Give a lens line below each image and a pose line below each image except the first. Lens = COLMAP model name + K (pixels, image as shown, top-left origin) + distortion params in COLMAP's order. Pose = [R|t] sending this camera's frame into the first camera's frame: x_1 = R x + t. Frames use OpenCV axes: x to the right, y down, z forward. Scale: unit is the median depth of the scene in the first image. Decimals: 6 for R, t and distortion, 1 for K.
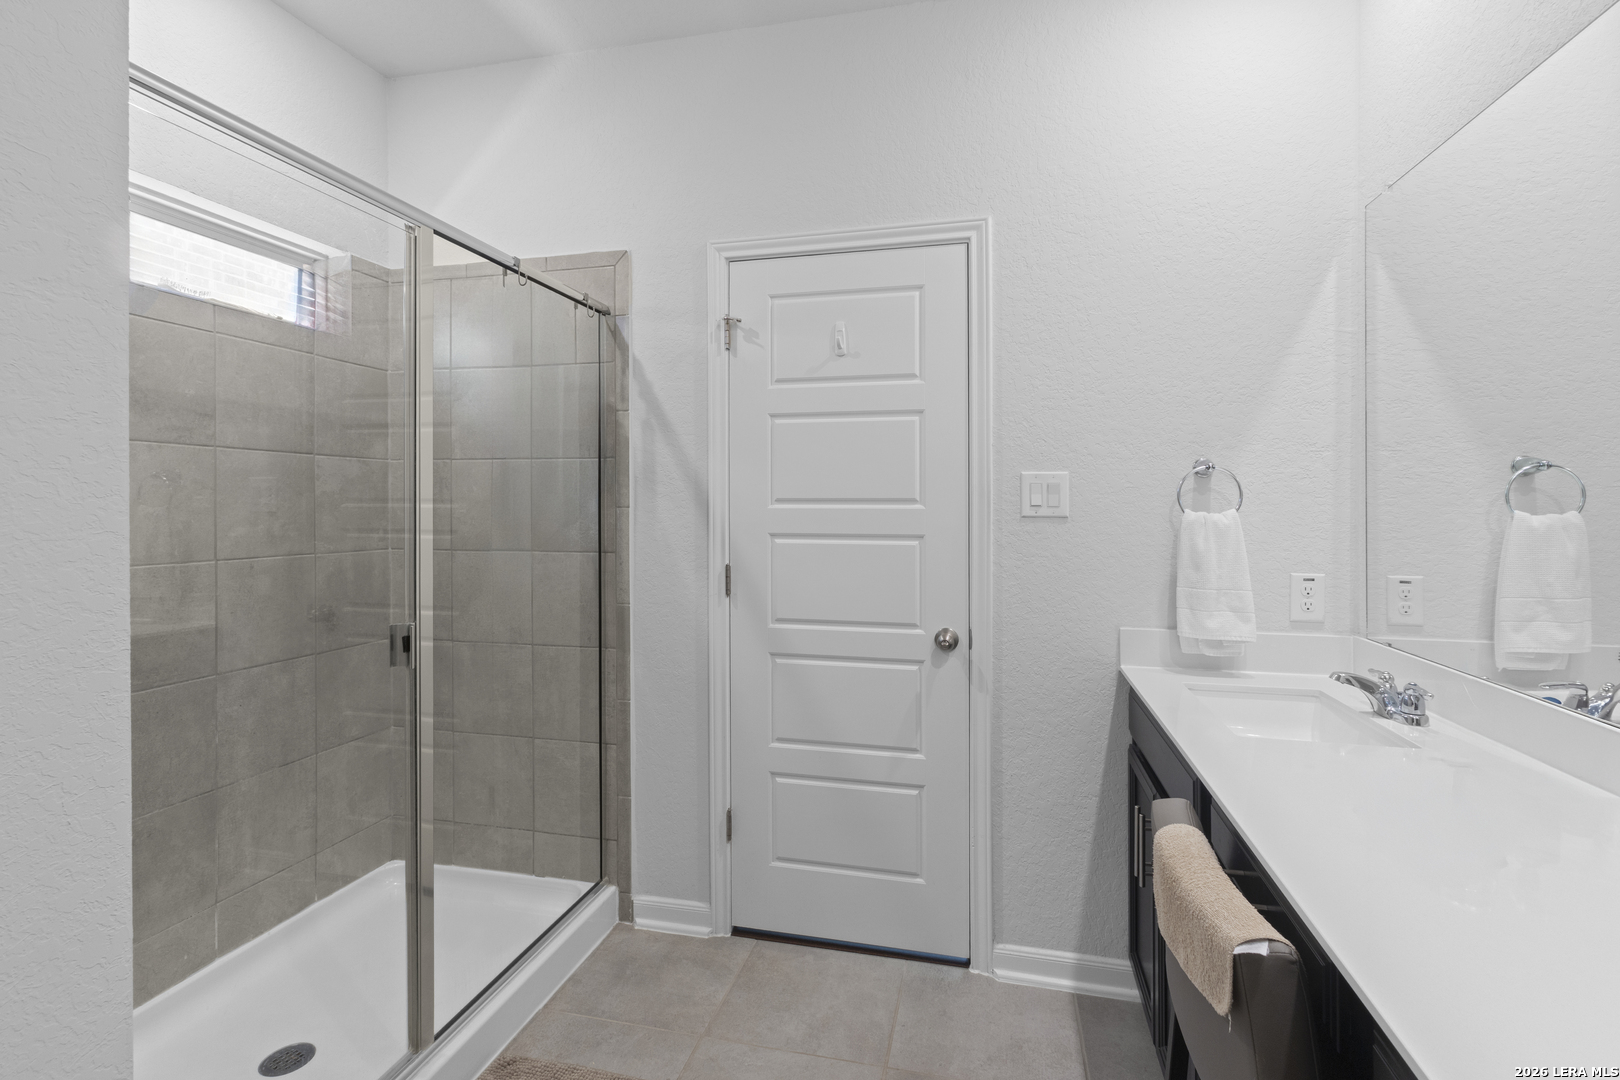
lens RADIAL K [[759.0, 0, 835.9], [0, 759.0, 504.5], [0, 0, 1]] dist [-0.005424, 0.006558]
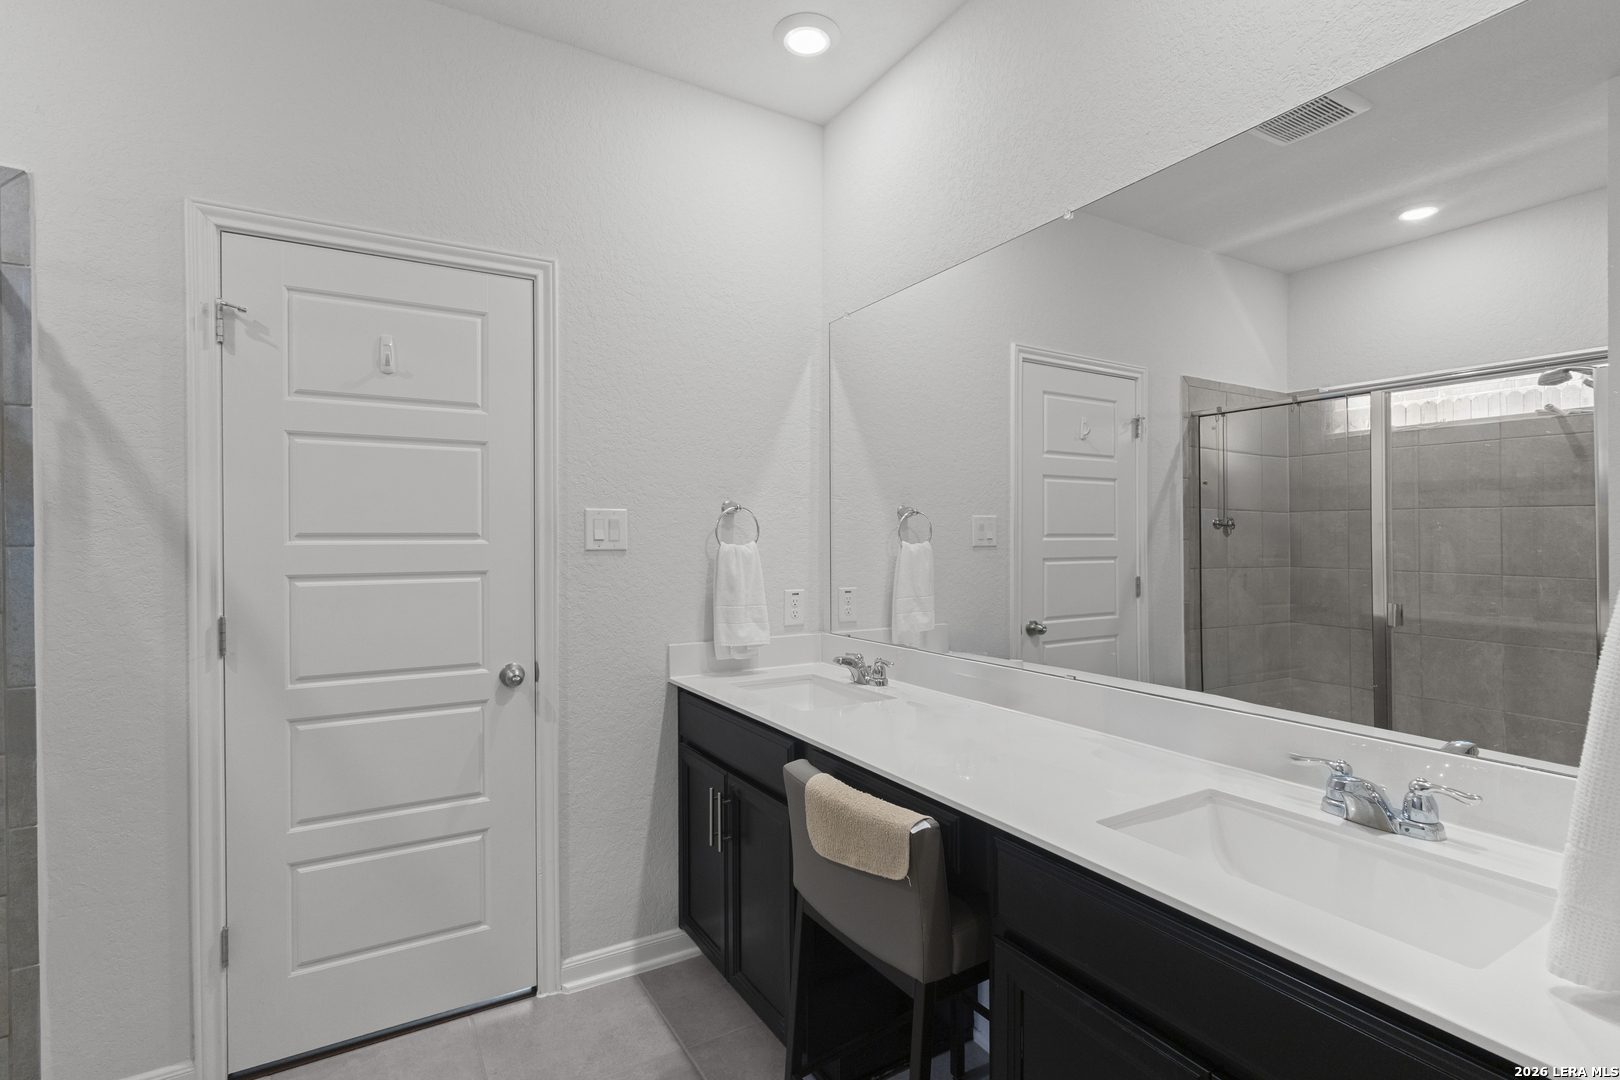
lens RADIAL K [[759.0, 0, 799.8], [0, 759.0, 544.1], [0, 0, 1]] dist [-0.005424, 0.006558]
pose [[0.729262, -0.009806, 0.684165, -0.261744], [0.005024, 0.999947, 0.008977, -0.000690], [-0.684216, -0.003109, 0.729272, 0.018868]]
